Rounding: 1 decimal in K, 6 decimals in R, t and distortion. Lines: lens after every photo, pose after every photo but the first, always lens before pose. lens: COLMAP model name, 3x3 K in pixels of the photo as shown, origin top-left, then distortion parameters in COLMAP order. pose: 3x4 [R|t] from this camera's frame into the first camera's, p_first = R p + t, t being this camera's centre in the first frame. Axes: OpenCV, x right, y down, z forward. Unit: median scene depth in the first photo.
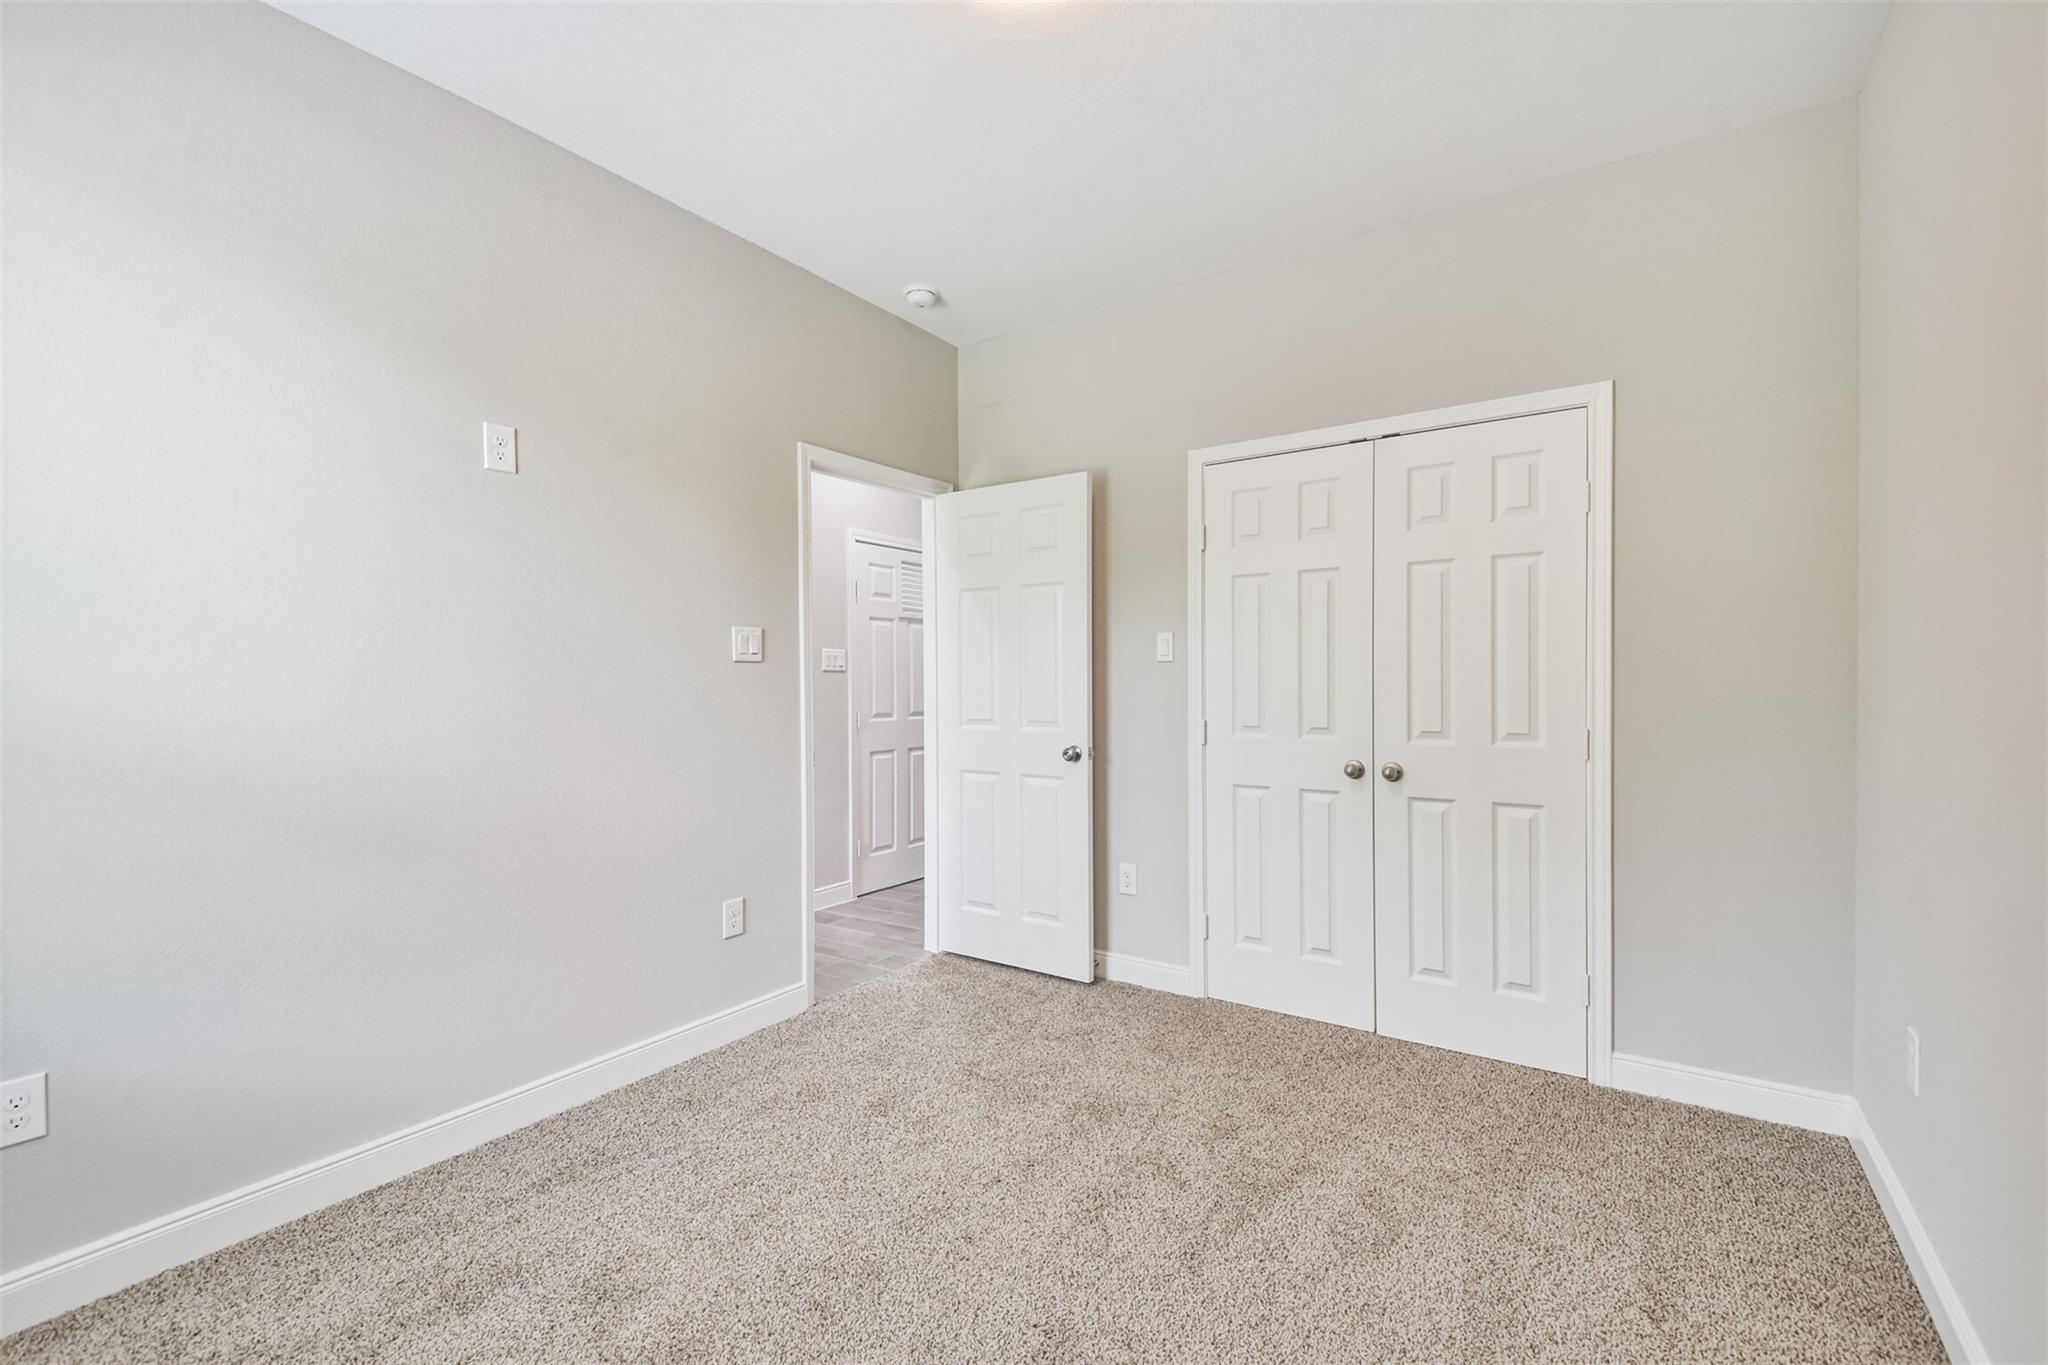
lens RADIAL K [[896.2, 0, 1026.8], [0, 896.2, 684.7], [0, 0, 1]] dist [0.033558, -0.021004]
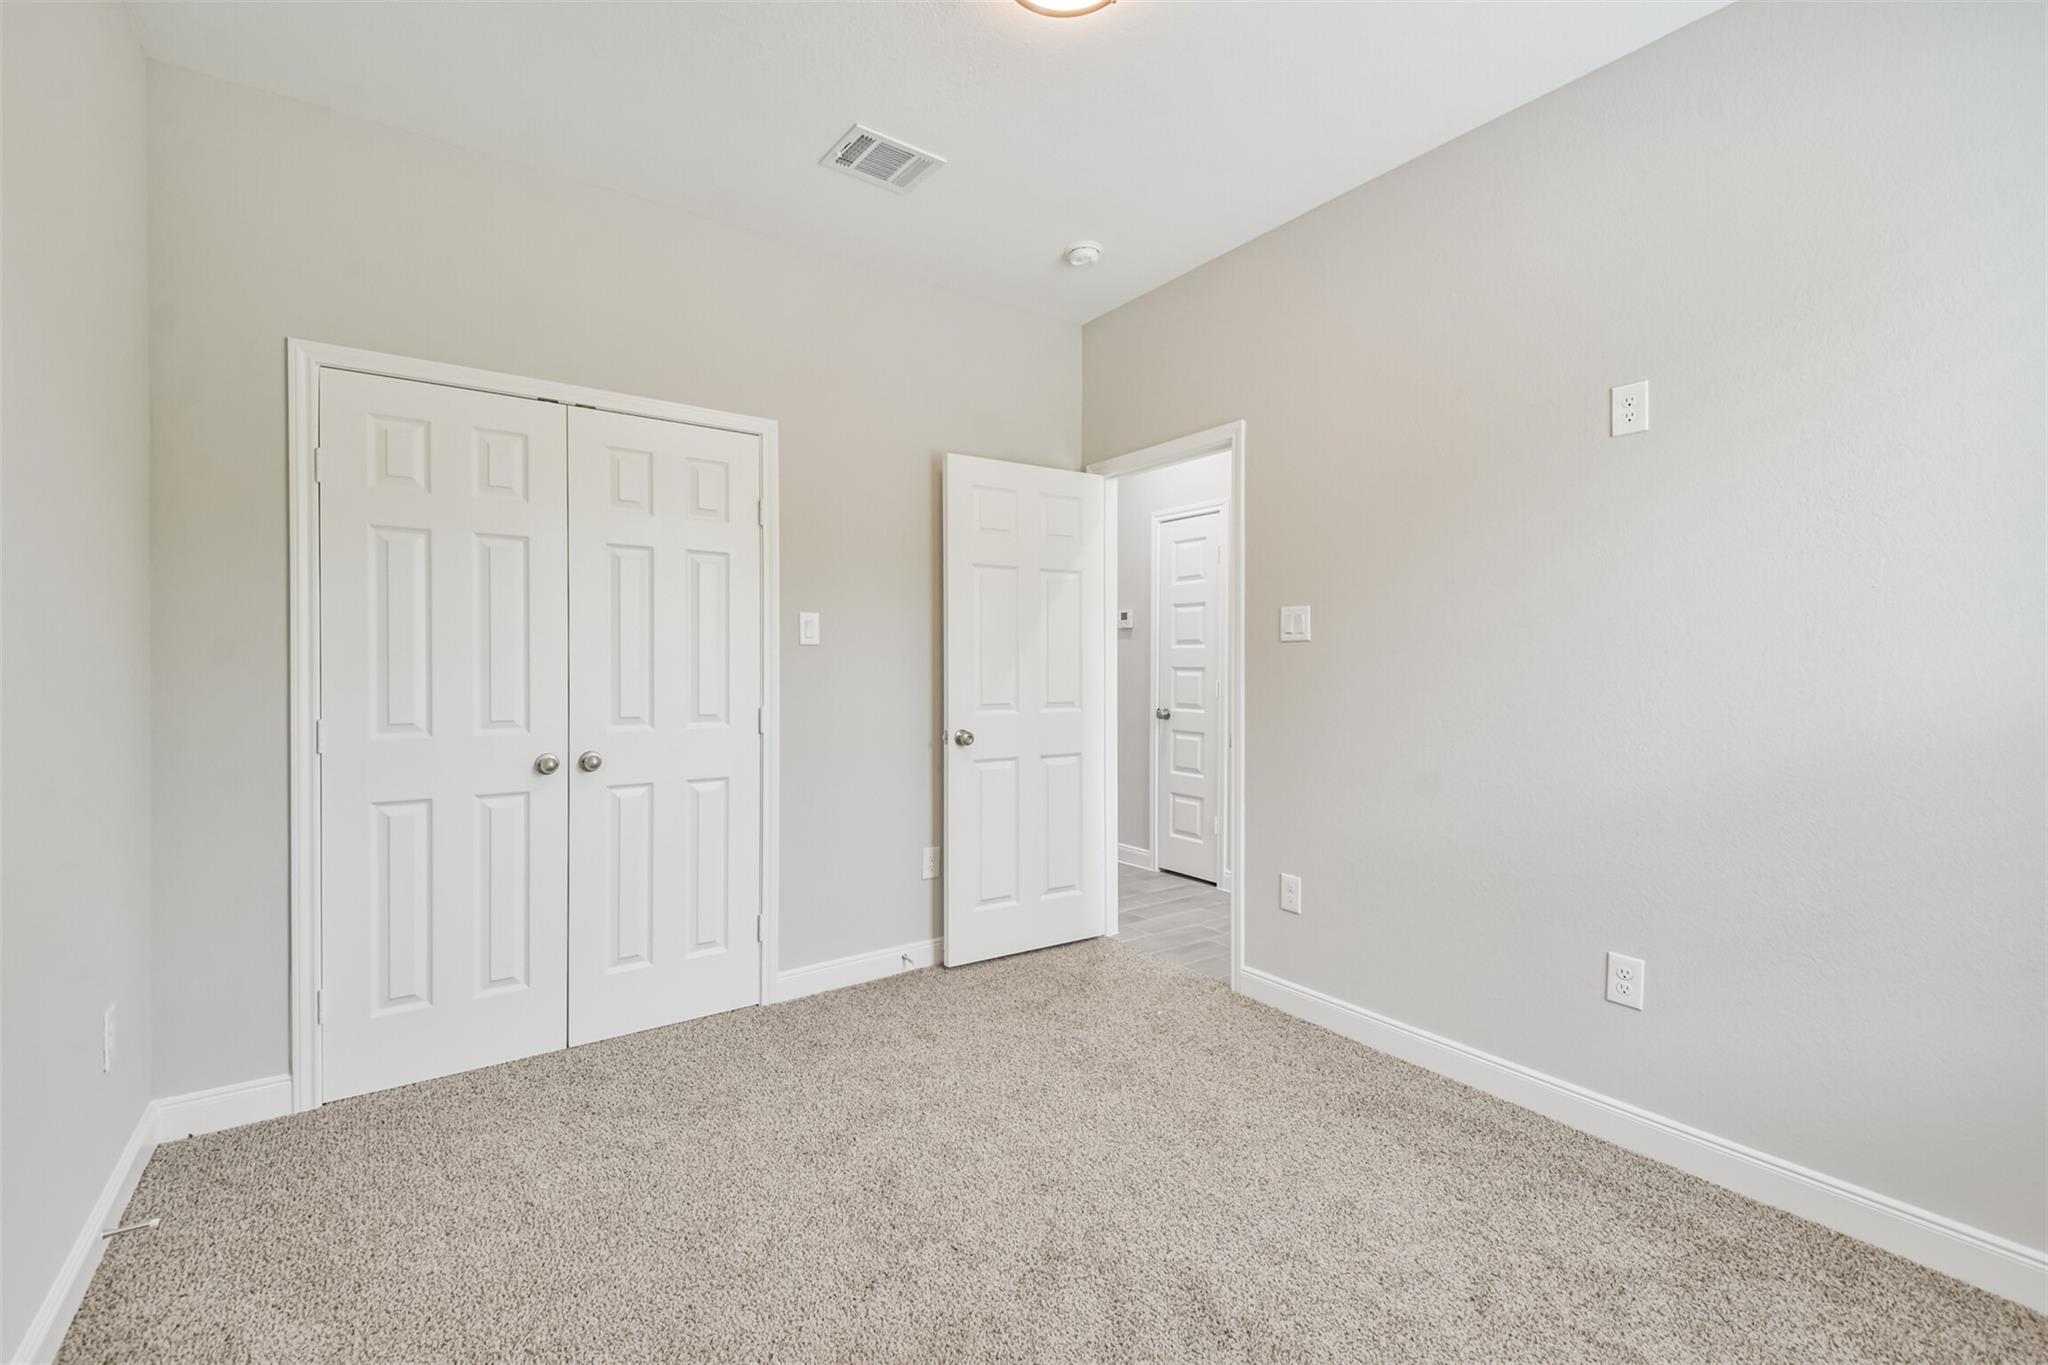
lens RADIAL K [[896.2, 0, 1026.8], [0, 896.2, 684.7], [0, 0, 1]] dist [0.033558, -0.021004]
pose [[0.345464, -0.008501, 0.938394, -0.367710], [-0.005639, 0.999922, 0.011134, 0.002079], [-0.938415, -0.009138, 0.345389, 0.264504]]
